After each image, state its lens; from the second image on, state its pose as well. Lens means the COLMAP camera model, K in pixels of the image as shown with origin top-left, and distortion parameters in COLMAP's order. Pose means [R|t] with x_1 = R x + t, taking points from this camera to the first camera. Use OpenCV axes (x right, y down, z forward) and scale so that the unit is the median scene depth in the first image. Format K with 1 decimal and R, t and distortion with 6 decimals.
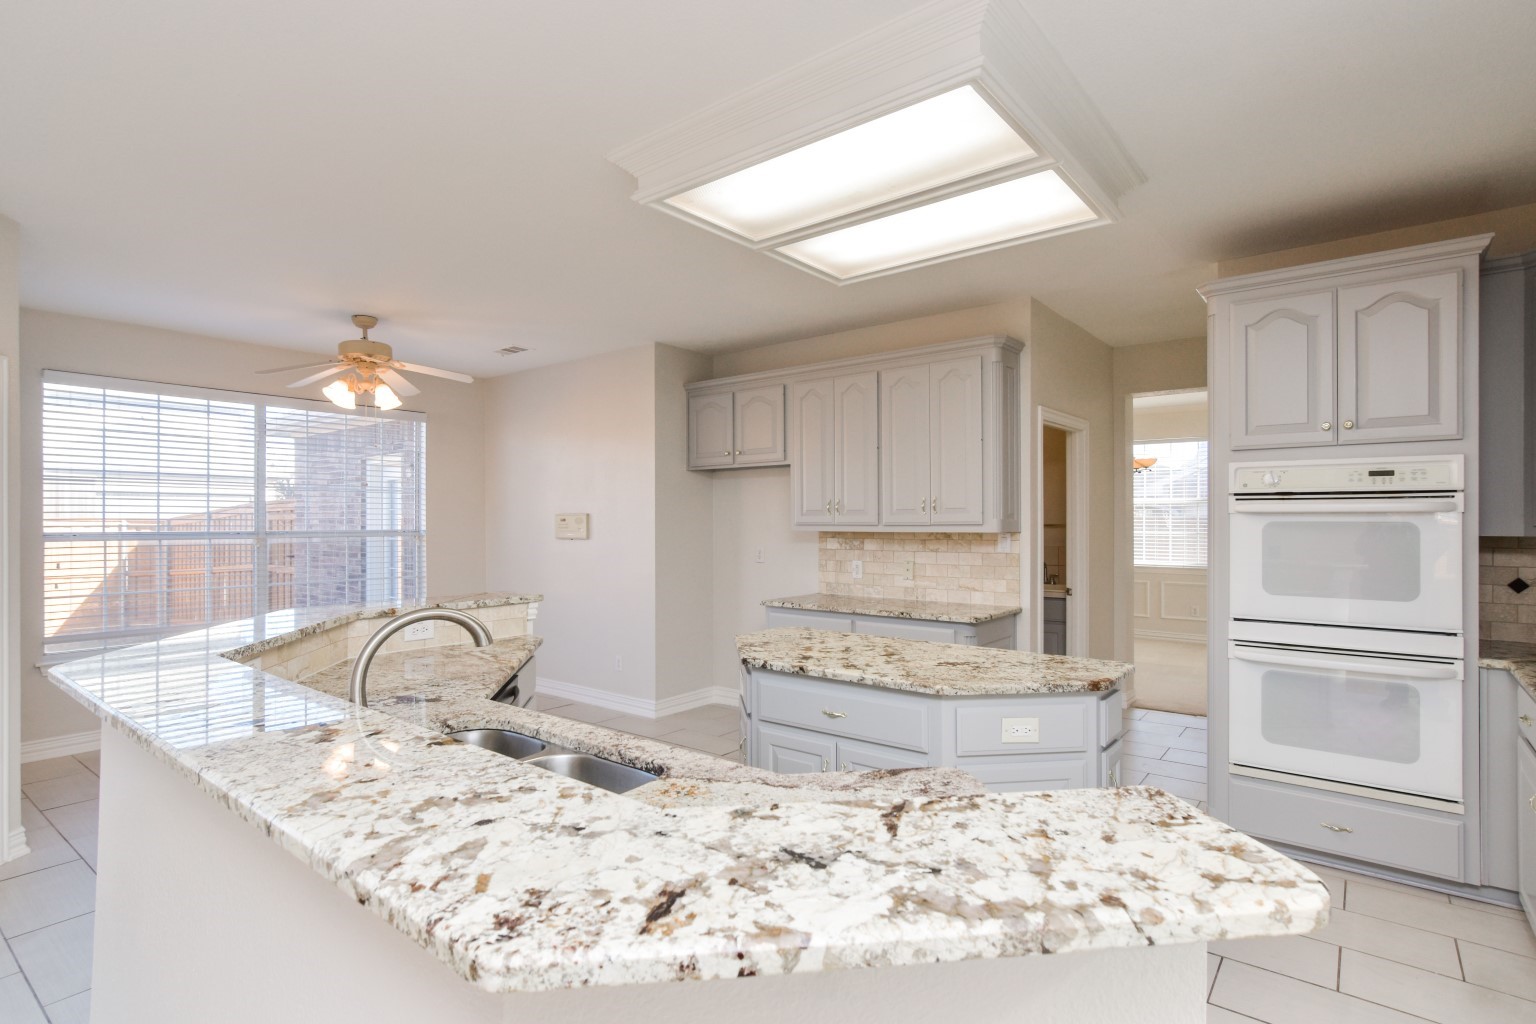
lens RADIAL K [[767.3, 0, 776.5], [0, 767.3, 512.0], [0, 0, 1]] dist [-0.017900, 0.012681]
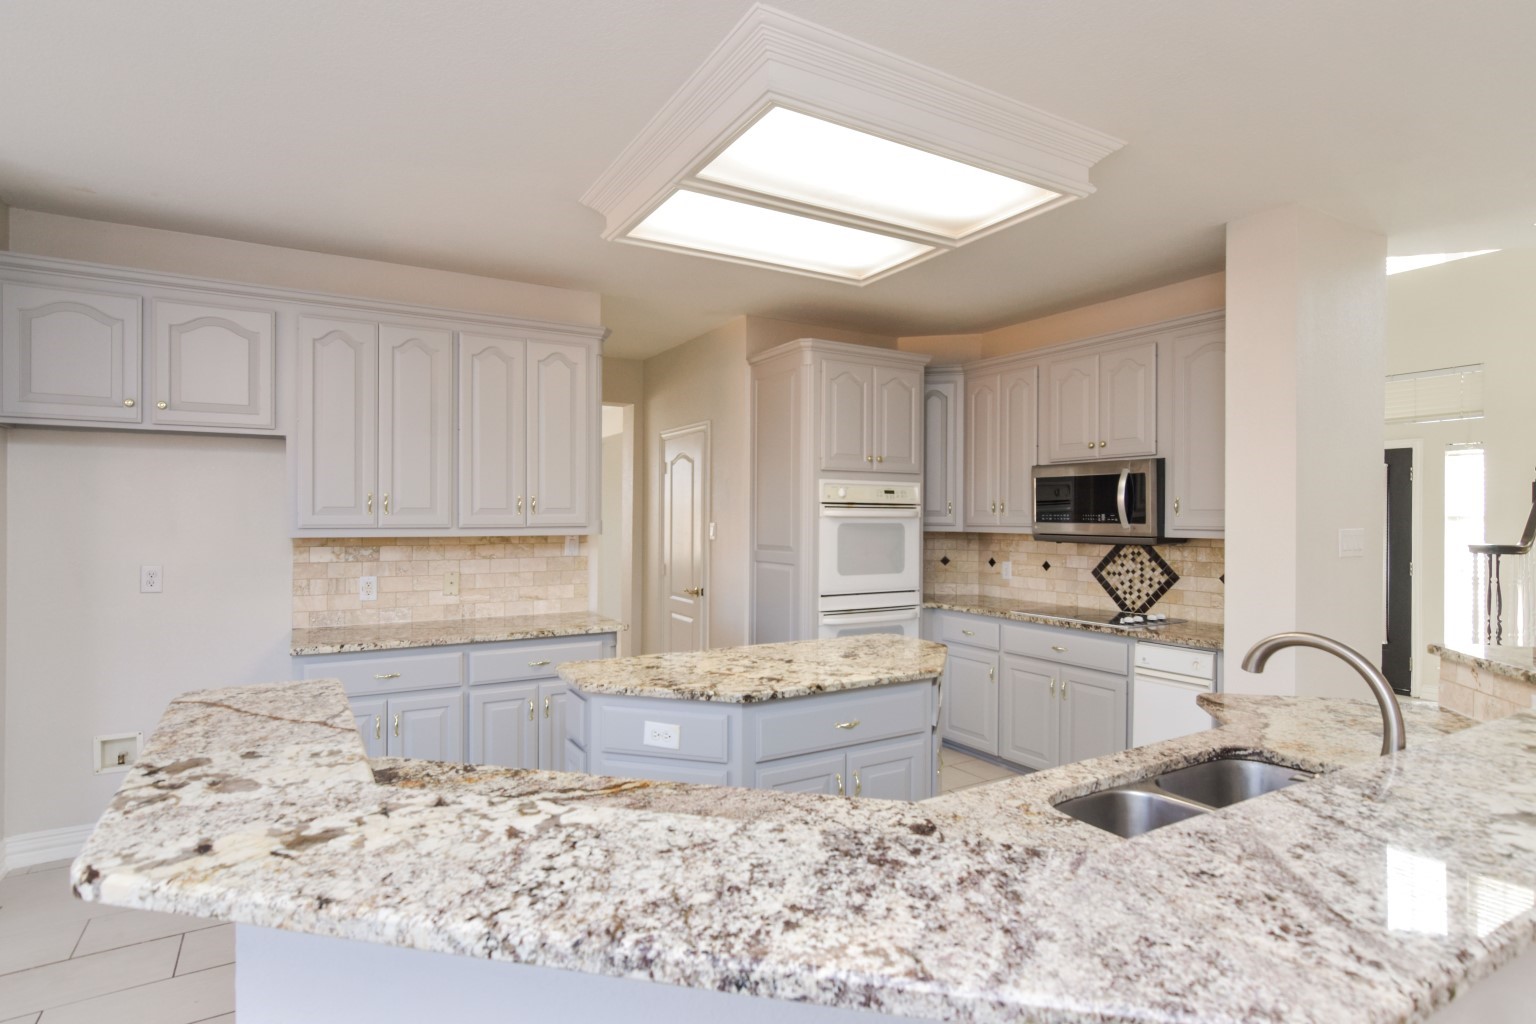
lens RADIAL K [[767.3, 0, 754.7], [0, 767.3, 511.7], [0, 0, 1]] dist [-0.017900, 0.012681]
pose [[0.368743, 0.014568, 0.929417, -0.468820], [-0.010982, 0.999876, -0.011315, 0.005918], [-0.929467, -0.006034, 0.368857, 0.409139]]
